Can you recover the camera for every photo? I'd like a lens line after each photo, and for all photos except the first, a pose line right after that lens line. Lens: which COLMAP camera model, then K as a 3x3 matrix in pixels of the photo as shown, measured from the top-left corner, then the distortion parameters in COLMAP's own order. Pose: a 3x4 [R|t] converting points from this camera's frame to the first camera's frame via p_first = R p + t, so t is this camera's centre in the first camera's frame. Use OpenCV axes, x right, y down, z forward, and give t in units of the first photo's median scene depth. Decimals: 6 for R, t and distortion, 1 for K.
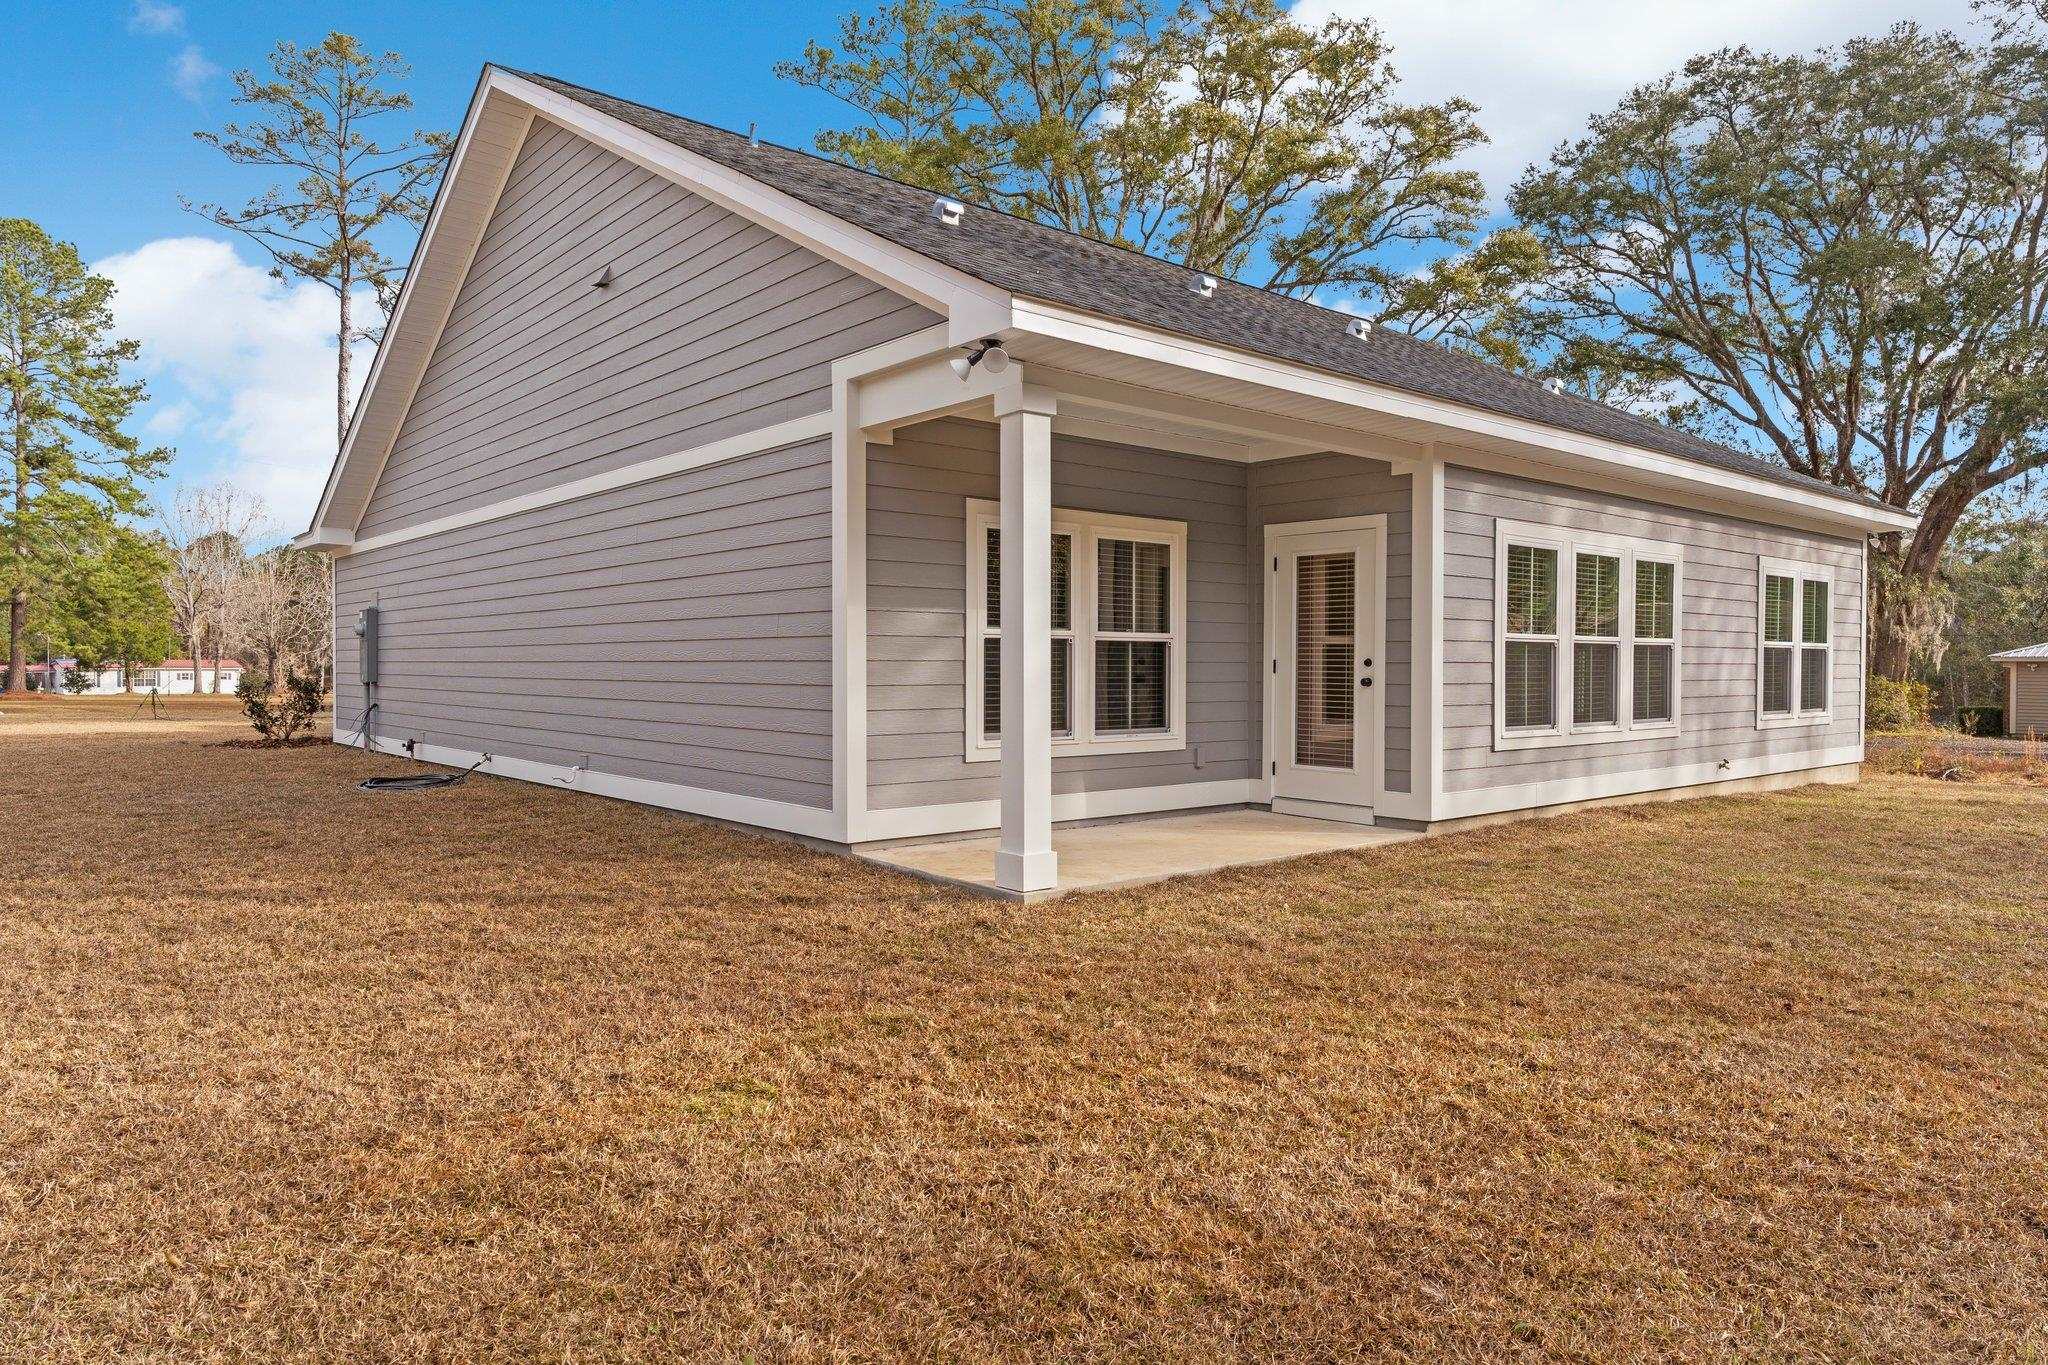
lens RADIAL K [[1292.4, 0, 1021.5], [0, 1292.4, 680.3], [0, 0, 1]] dist [0.001833, 0.000325]
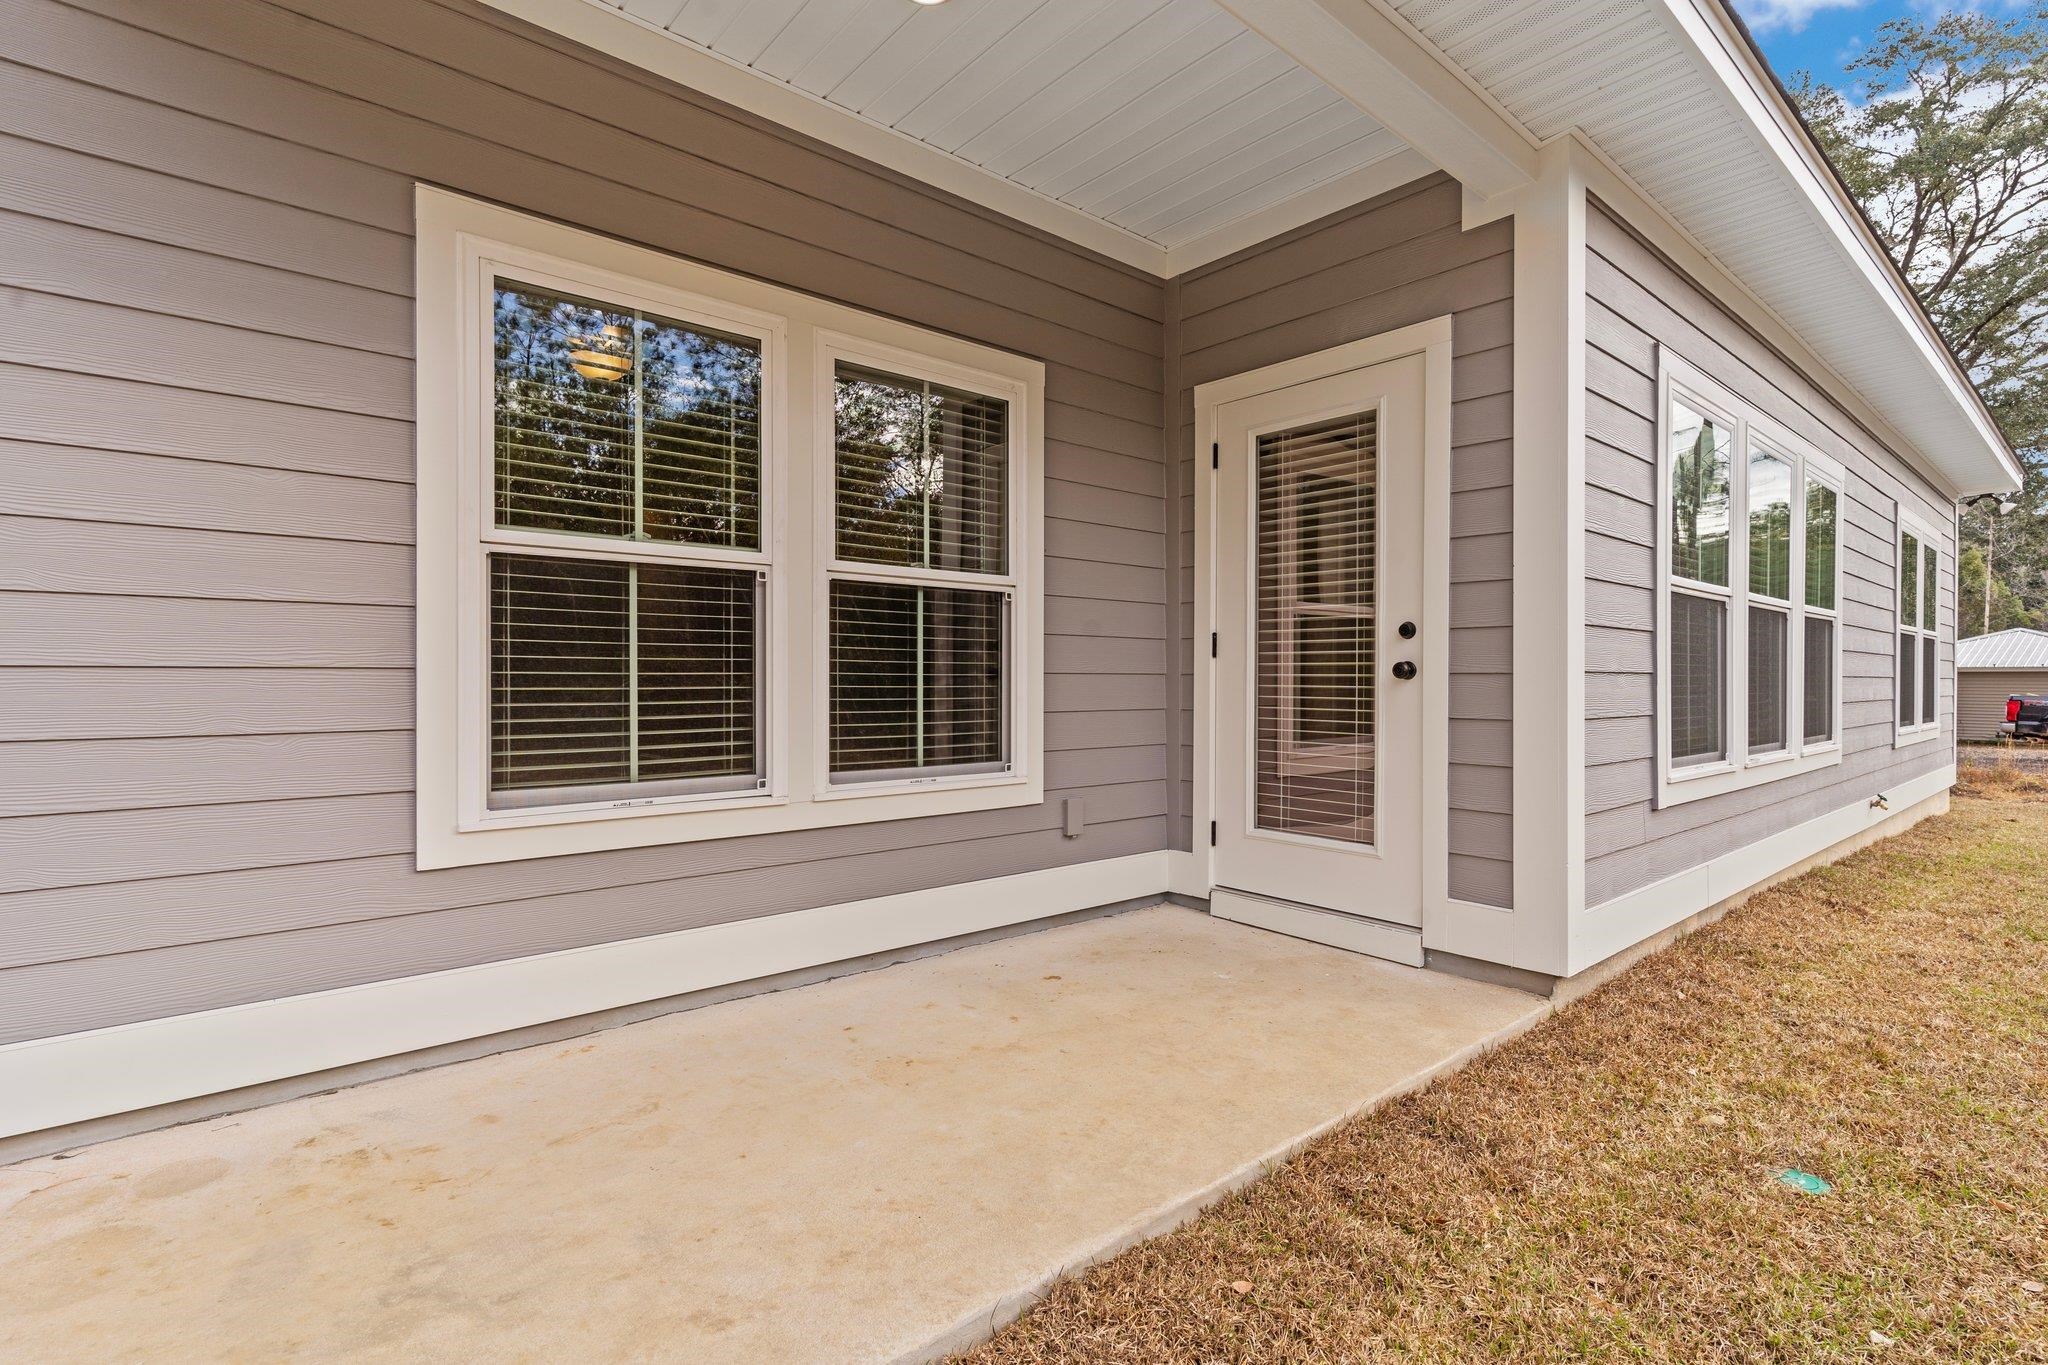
lens RADIAL K [[978.7, 0, 1027.2], [0, 978.7, 682.1], [0, 0, 1]] dist [0.002054, 0.000088]
pose [[0.999950, -0.000228, 0.009951, 0.116966], [0.000341, 0.999936, -0.011334, 0.009690], [-0.009948, 0.011337, 0.999886, 0.610815]]
